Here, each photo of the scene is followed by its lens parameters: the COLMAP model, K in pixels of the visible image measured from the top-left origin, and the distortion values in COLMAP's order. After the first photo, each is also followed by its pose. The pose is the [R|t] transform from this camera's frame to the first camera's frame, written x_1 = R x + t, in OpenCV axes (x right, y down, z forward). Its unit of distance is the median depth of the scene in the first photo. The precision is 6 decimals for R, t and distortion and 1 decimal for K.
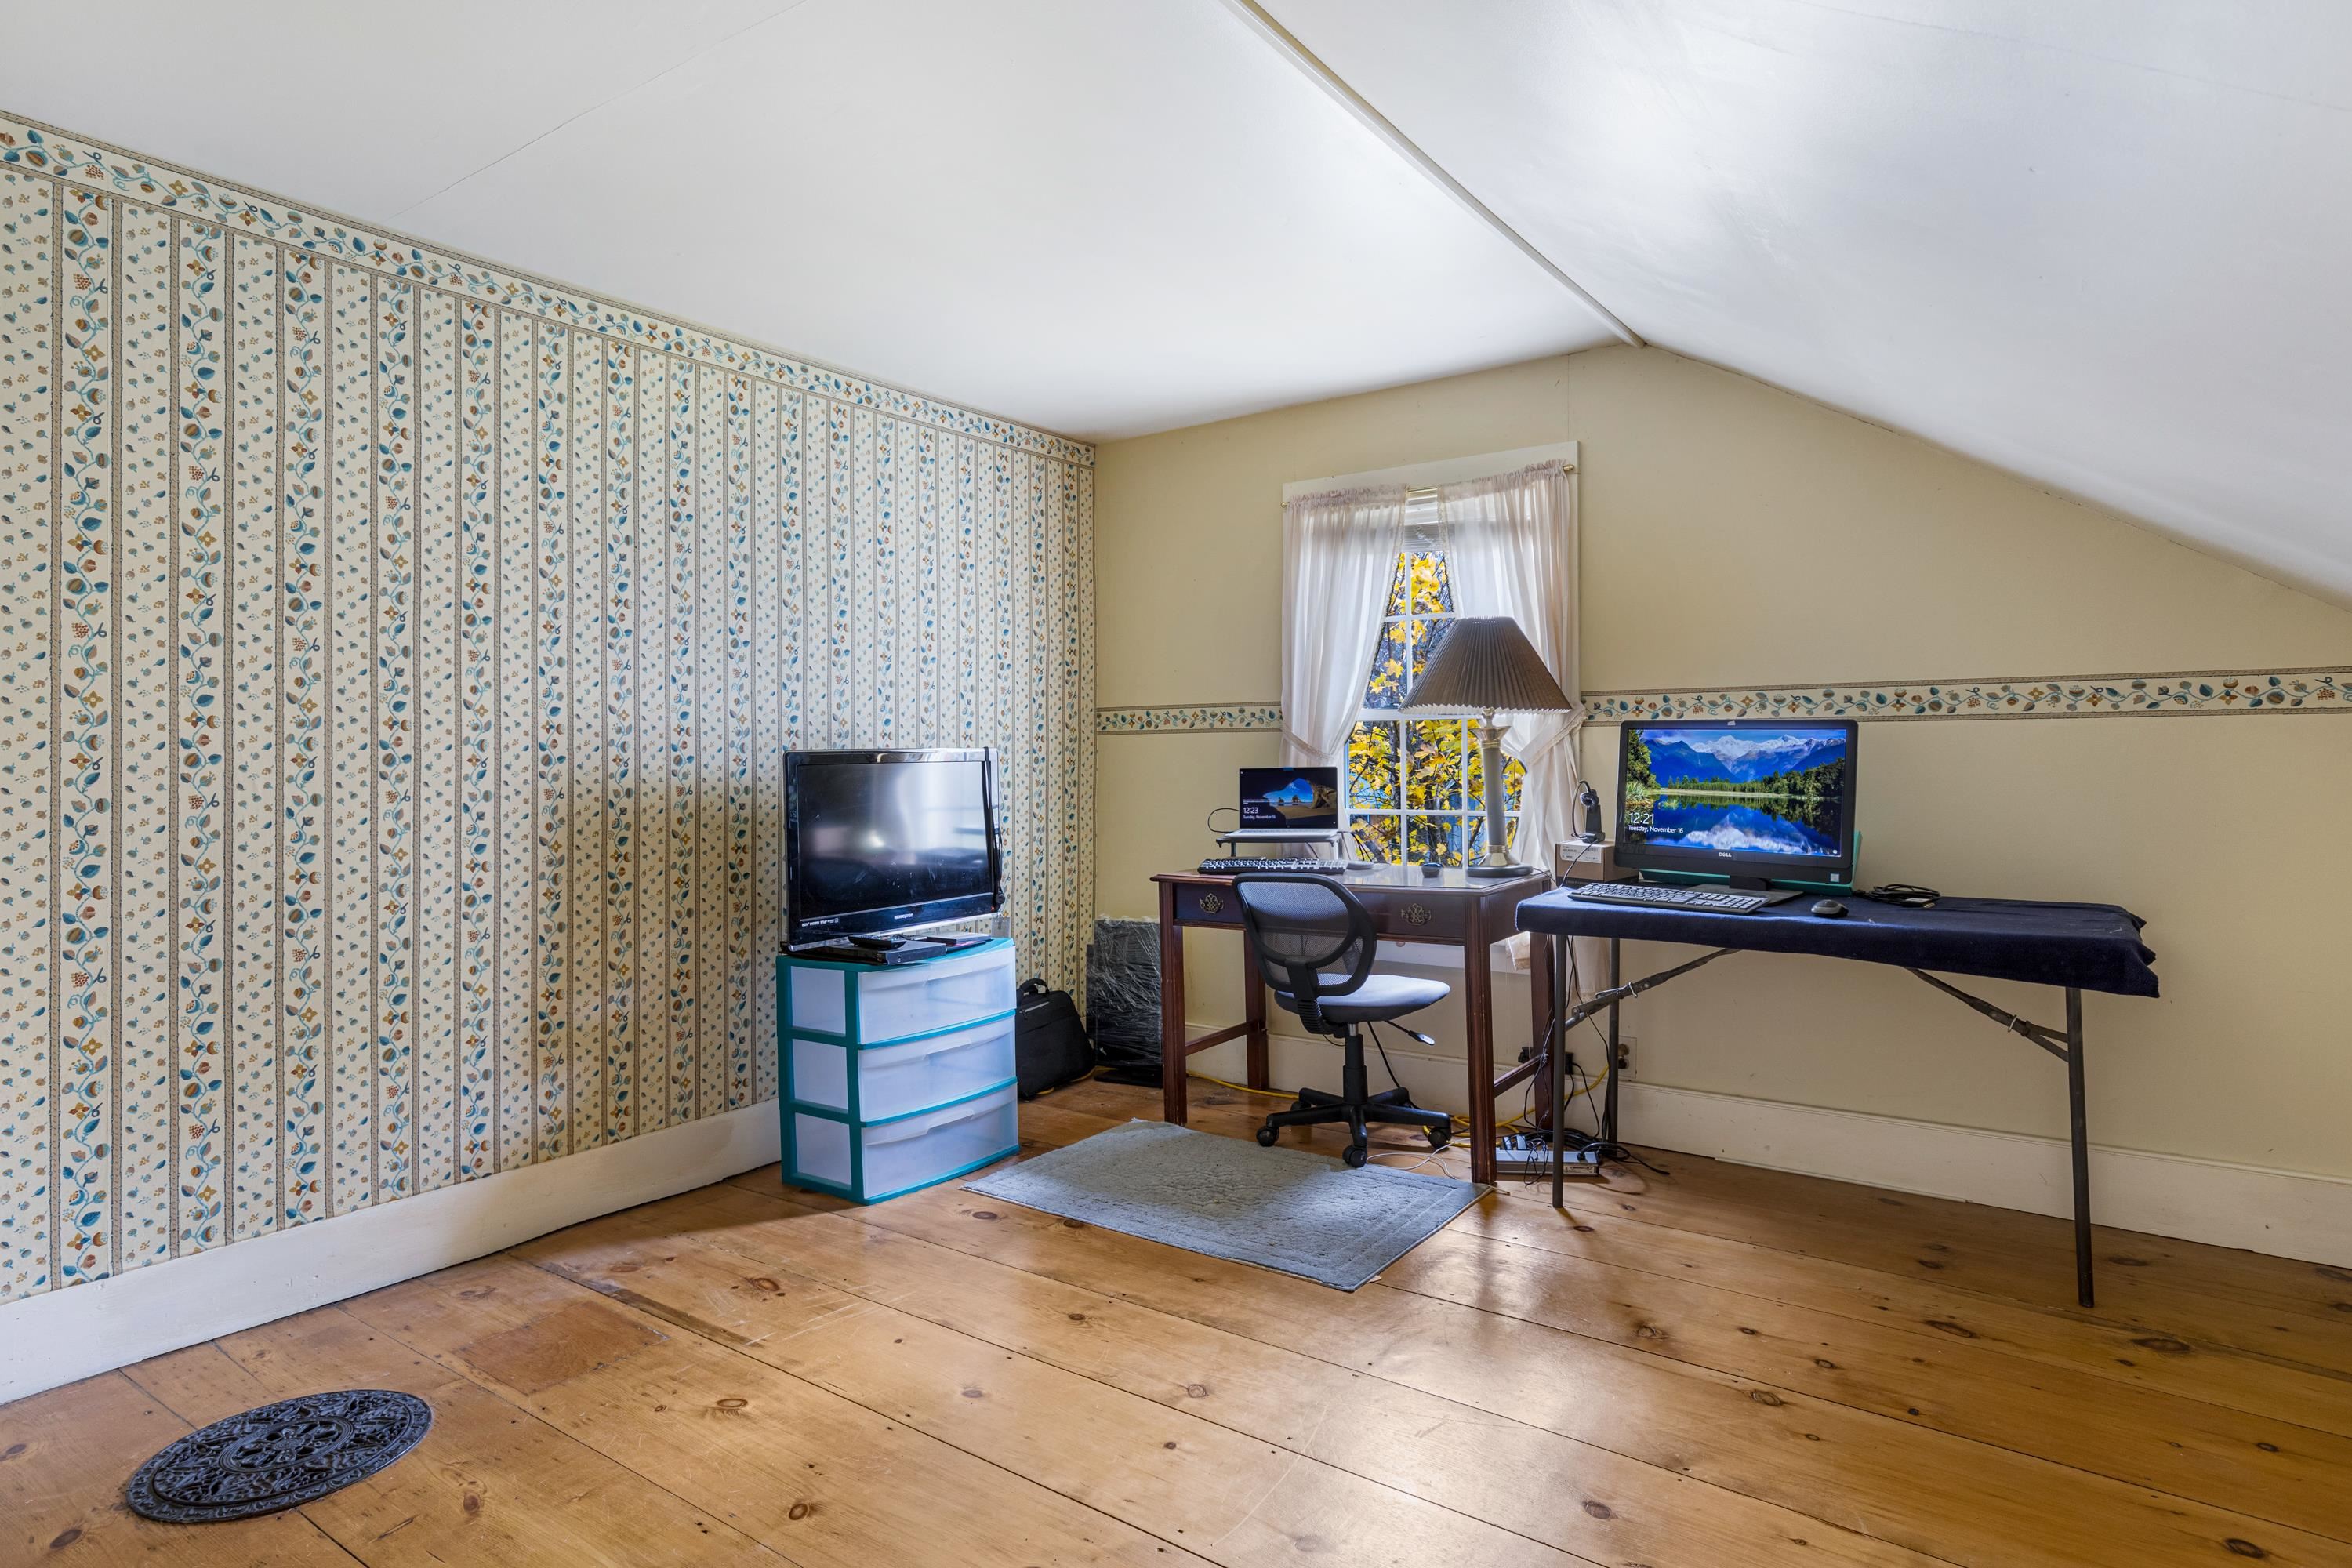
lens RADIAL K [[1275.3, 0, 1176.0], [0, 1275.3, 784.0], [0, 0, 1]] dist [0.001189, 0.000155]
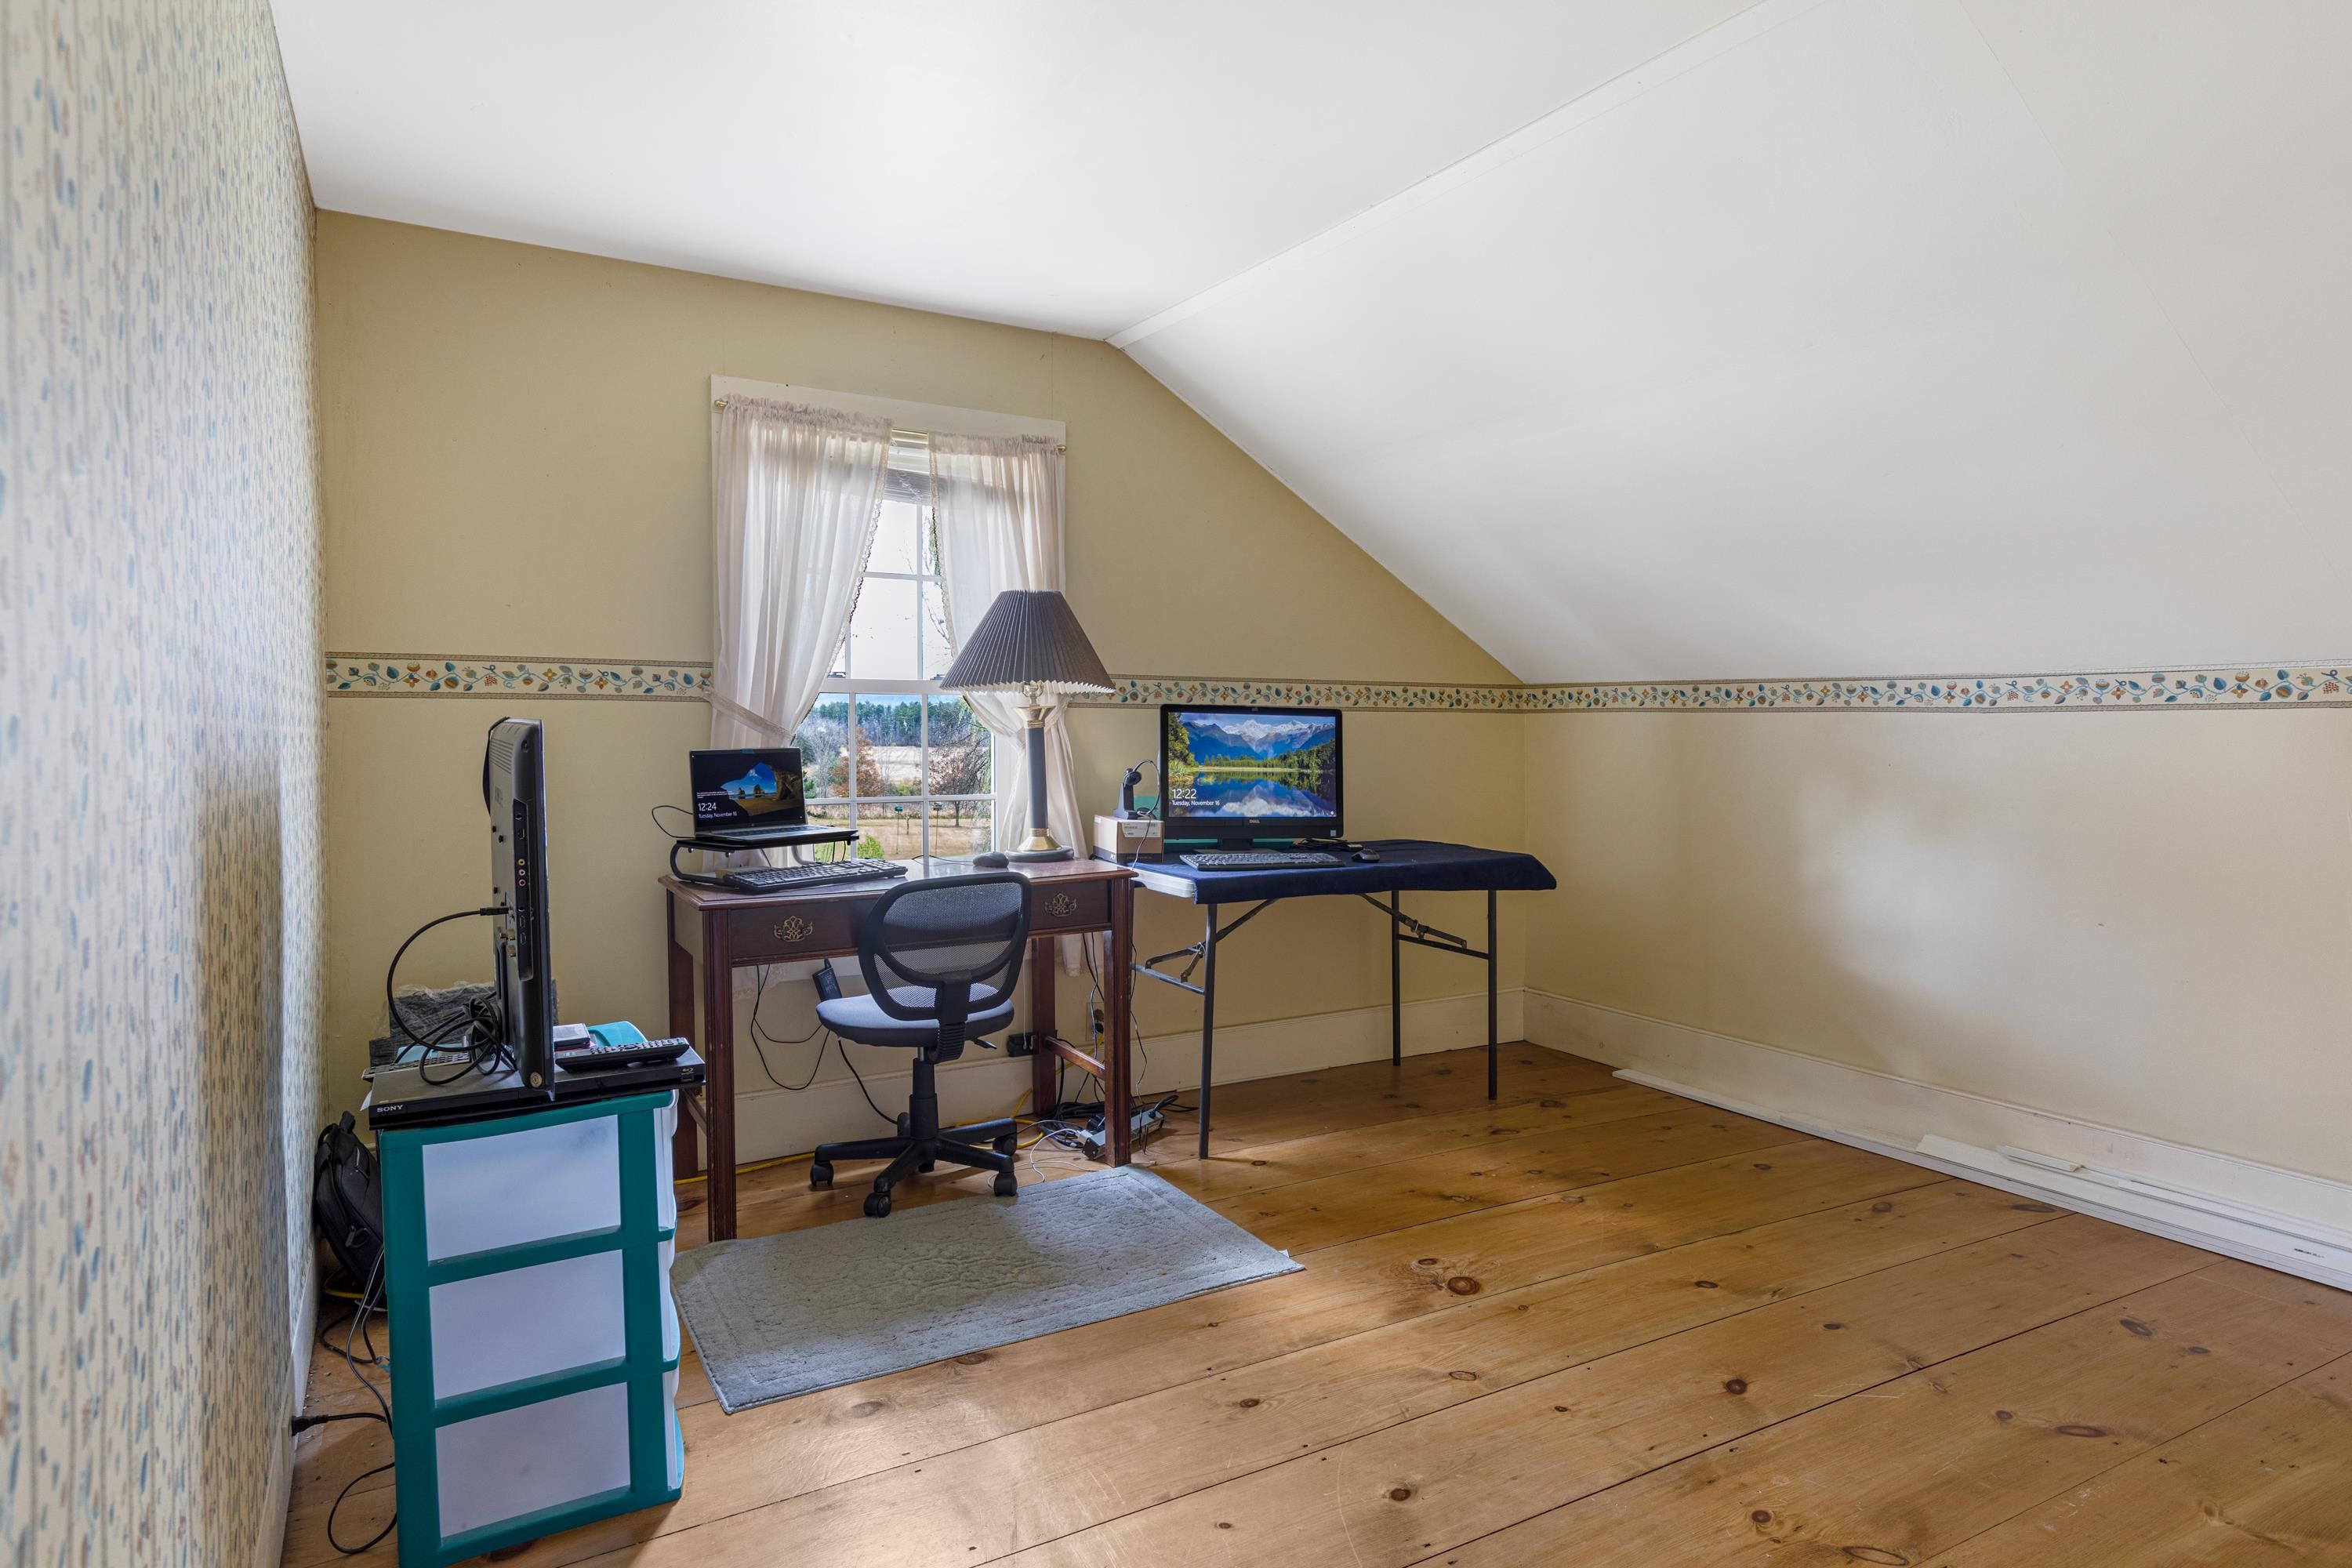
lens RADIAL K [[1355.7, 0, 1179.2], [0, 1355.7, 804.6], [0, 0, 1]] dist [0.022725, -0.000020]
pose [[0.404011, -0.042221, 0.913779, -0.714837], [0.015524, 0.999107, 0.039299, -0.009739], [-0.914623, -0.001691, 0.404305, 0.540307]]
